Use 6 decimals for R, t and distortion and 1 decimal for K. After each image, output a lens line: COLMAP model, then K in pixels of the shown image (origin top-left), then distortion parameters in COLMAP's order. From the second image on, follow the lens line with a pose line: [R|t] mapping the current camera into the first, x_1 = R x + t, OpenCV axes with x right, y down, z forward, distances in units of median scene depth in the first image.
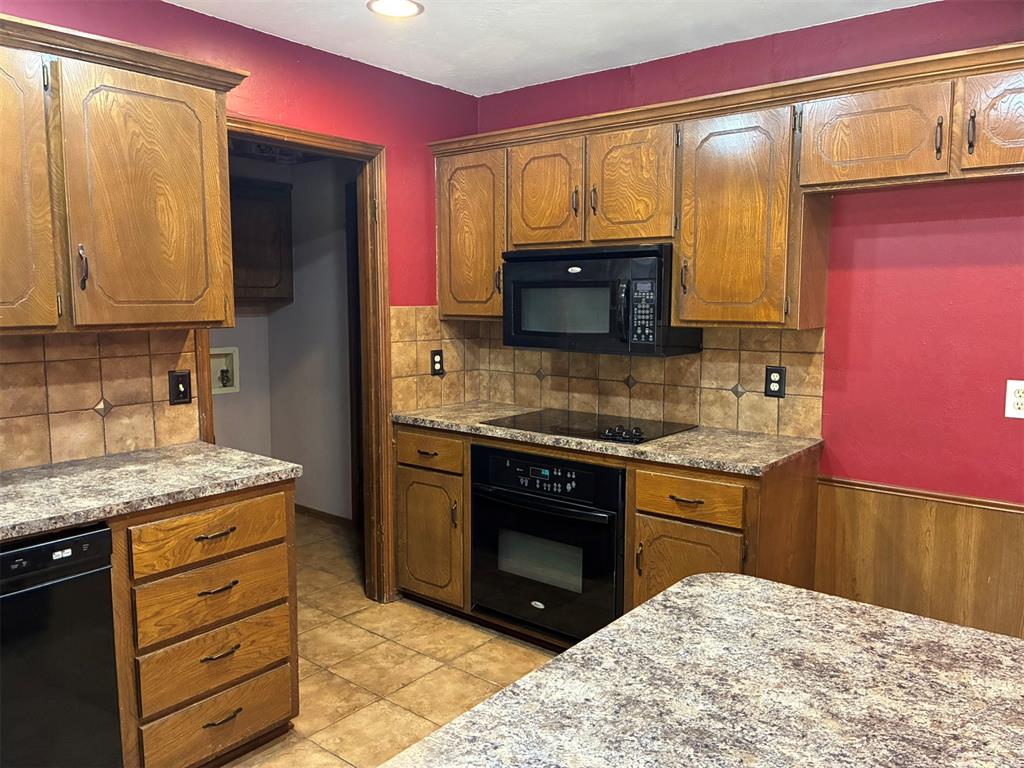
lens RADIAL K [[781.3, 0, 517.0], [0, 781.3, 383.3], [0, 0, 1]] dist [0.034065, -0.036292]
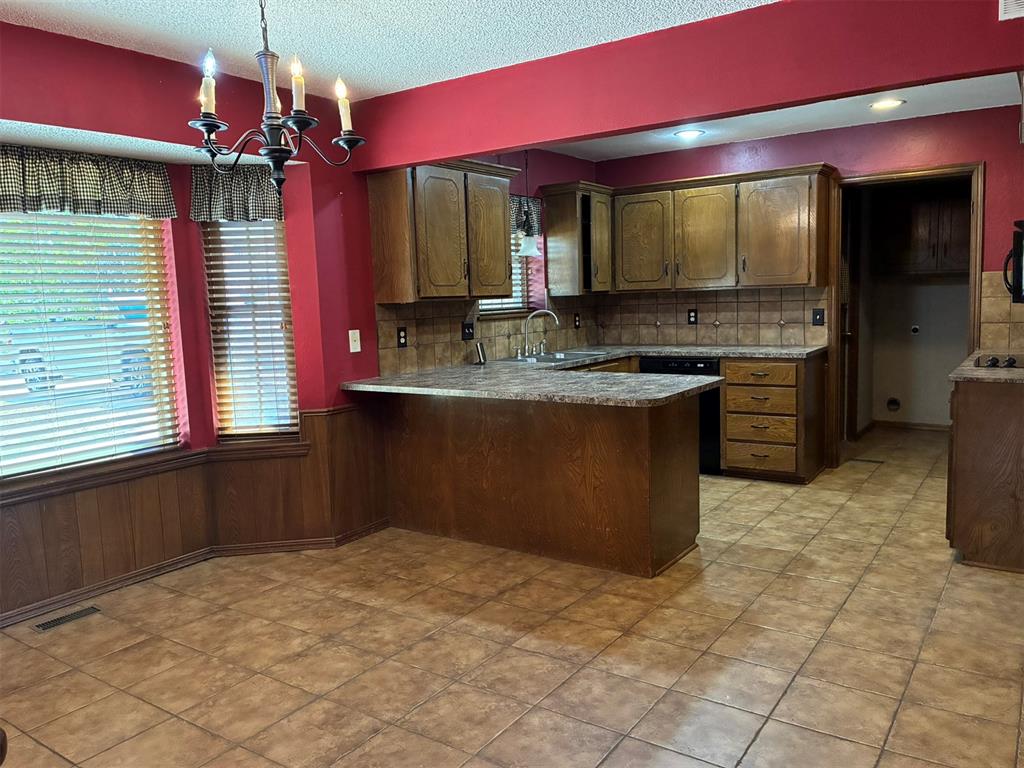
lens RADIAL K [[781.3, 0, 509.6], [0, 781.3, 384.4], [0, 0, 1]] dist [0.034065, -0.036292]
pose [[0.077249, 0.110075, -0.990917, 1.696988], [-0.079477, 0.991404, 0.103933, 0.033543], [0.993839, 0.070726, 0.085333, 0.050916]]
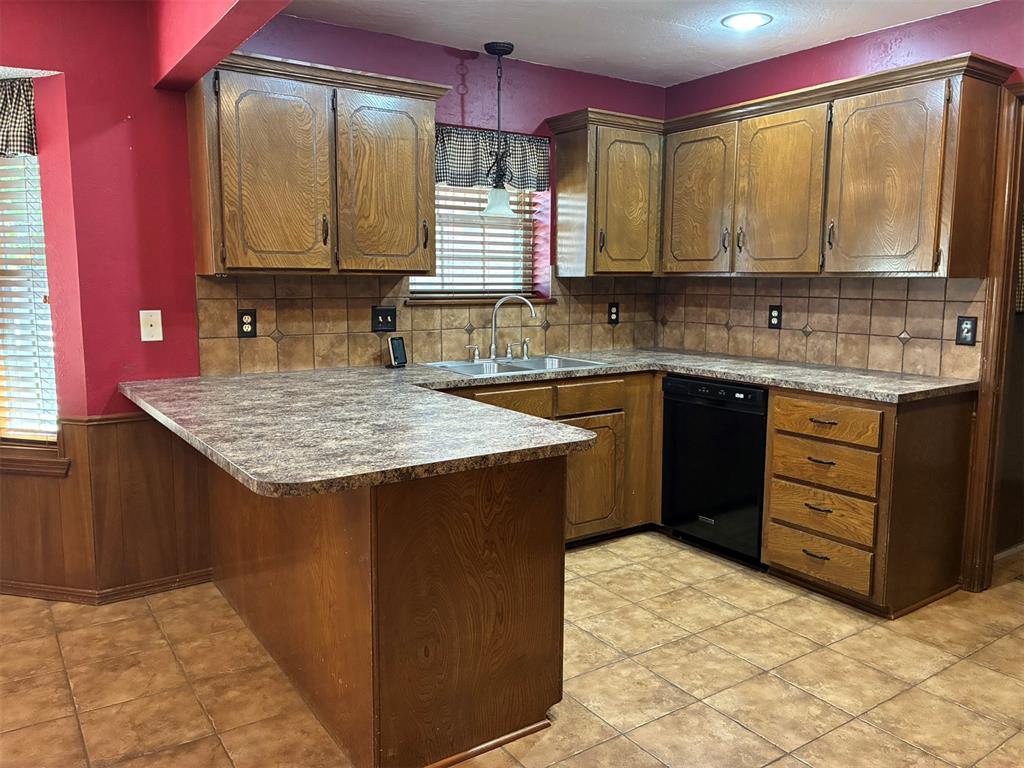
lens RADIAL K [[781.3, 0, 513.4], [0, 781.3, 379.6], [0, 0, 1]] dist [0.034065, -0.036292]
pose [[-0.282914, 0.123338, -0.951182, 0.984173], [-0.115794, 0.980052, 0.161523, -0.039109], [0.952130, 0.155838, -0.262989, 0.746302]]
